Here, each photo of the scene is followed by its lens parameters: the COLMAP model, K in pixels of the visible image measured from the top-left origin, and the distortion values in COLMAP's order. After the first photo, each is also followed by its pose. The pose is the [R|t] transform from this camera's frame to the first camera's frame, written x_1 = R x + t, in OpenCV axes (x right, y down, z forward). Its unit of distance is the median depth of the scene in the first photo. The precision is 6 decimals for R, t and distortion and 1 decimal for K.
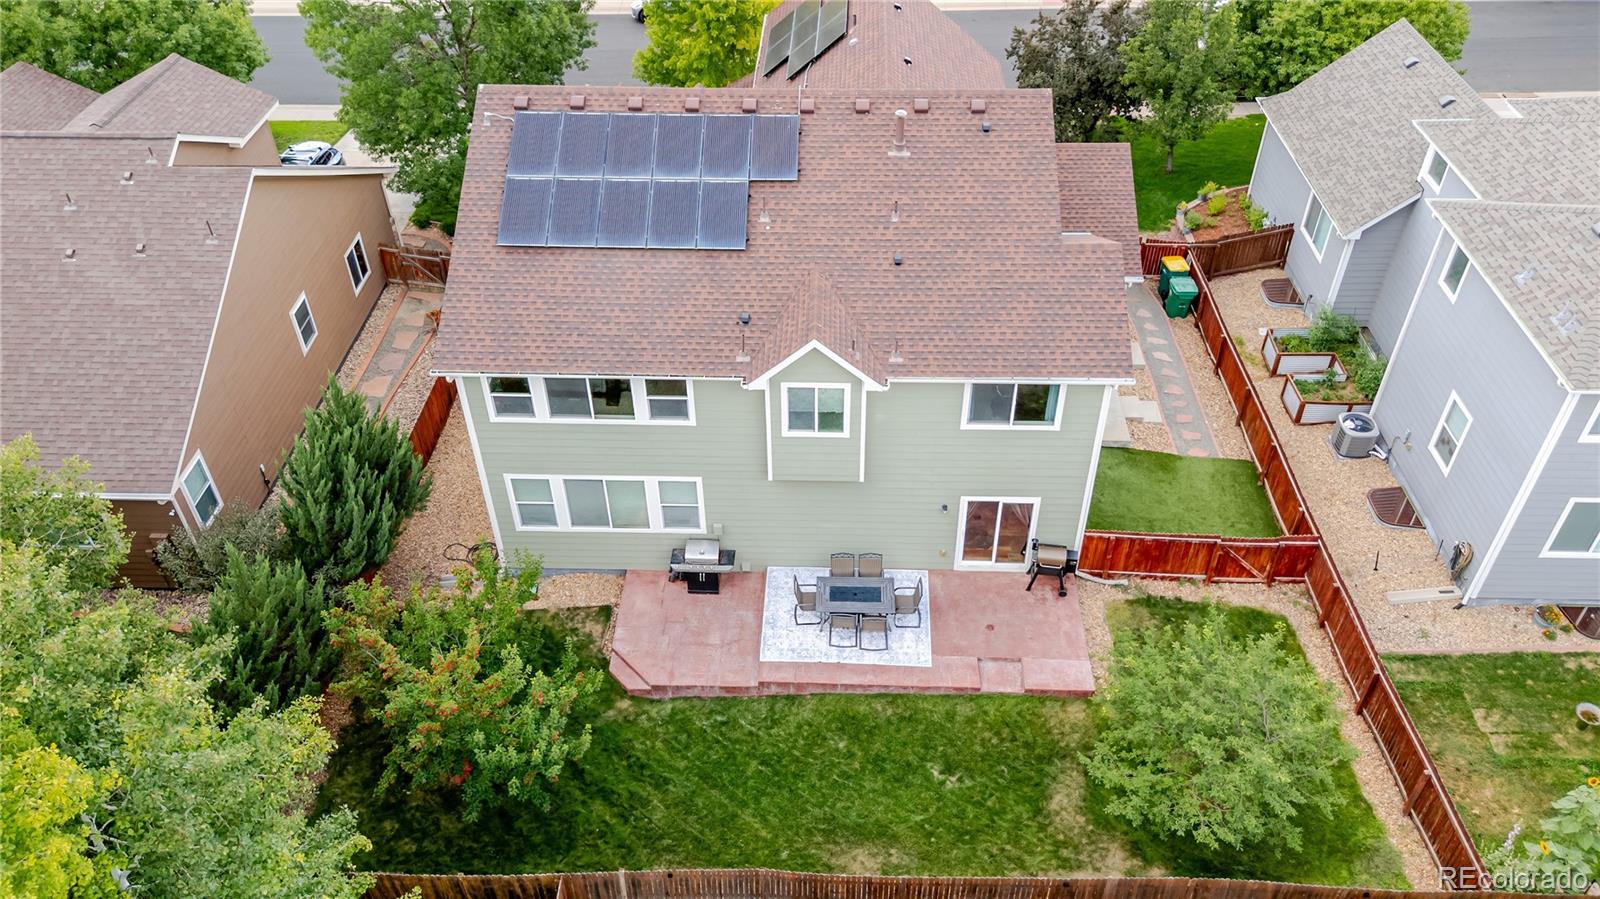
lens RADIAL K [[1190.0, 0, 795.3], [0, 1190.0, 460.4], [0, 0, 1]] dist [0.072415, -0.066964]
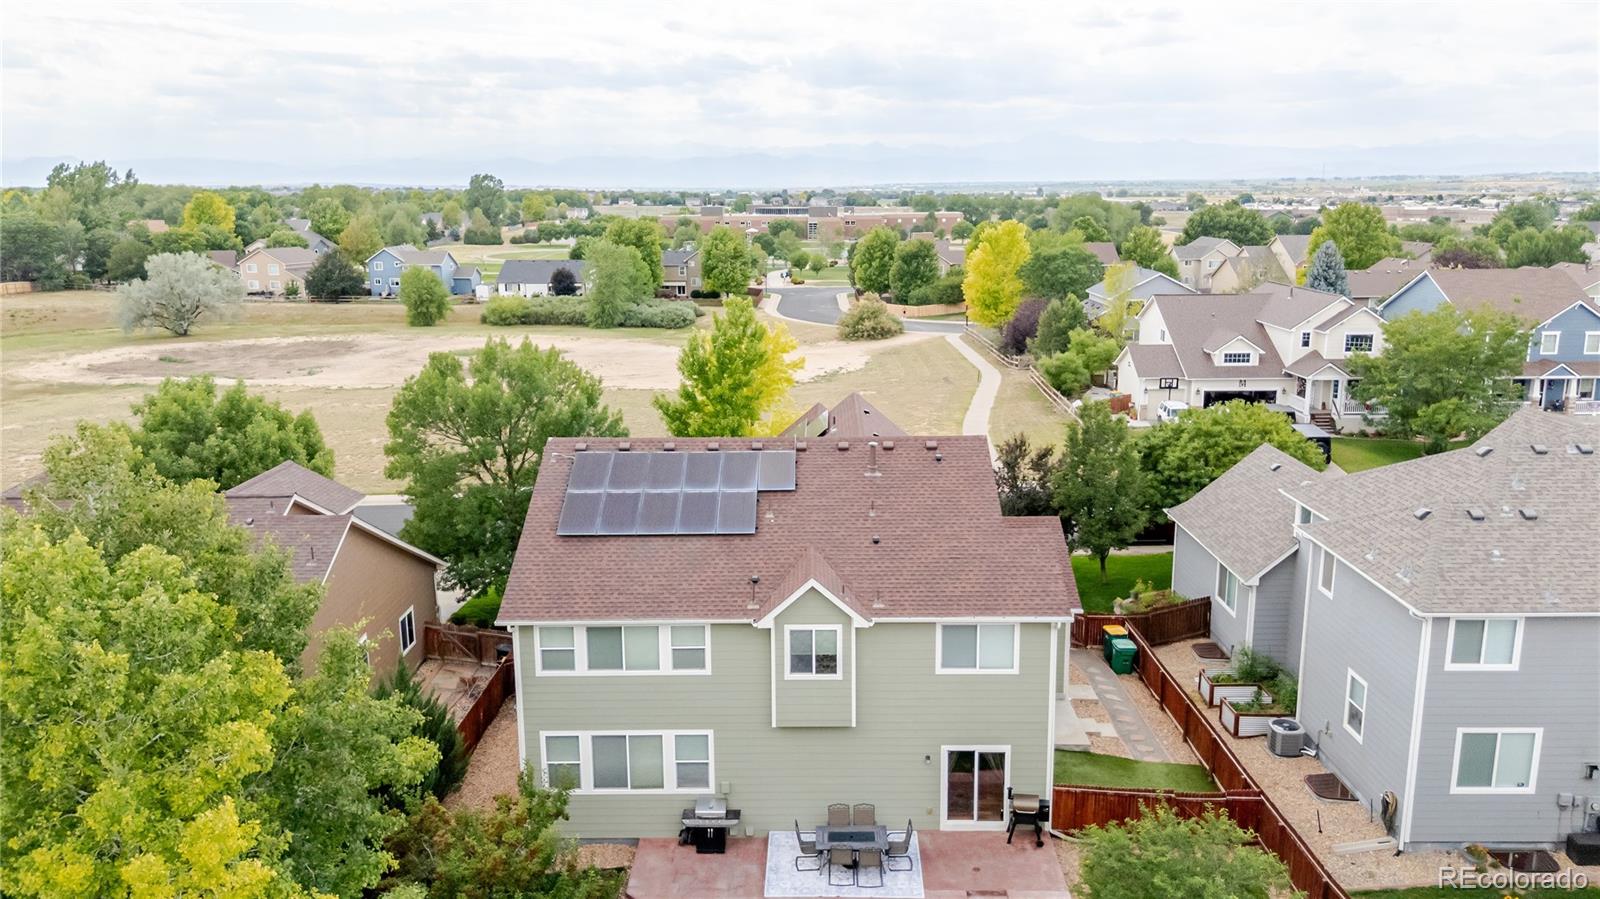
lens RADIAL K [[1190.0, 0, 790.4], [0, 1190.0, 448.2], [0, 0, 1]] dist [0.072415, -0.066964]
pose [[0.999850, -0.000825, 0.017323, -0.023940], [0.008828, 0.883977, -0.467447, 0.304378], [-0.014928, 0.467529, 0.883852, -0.140280]]
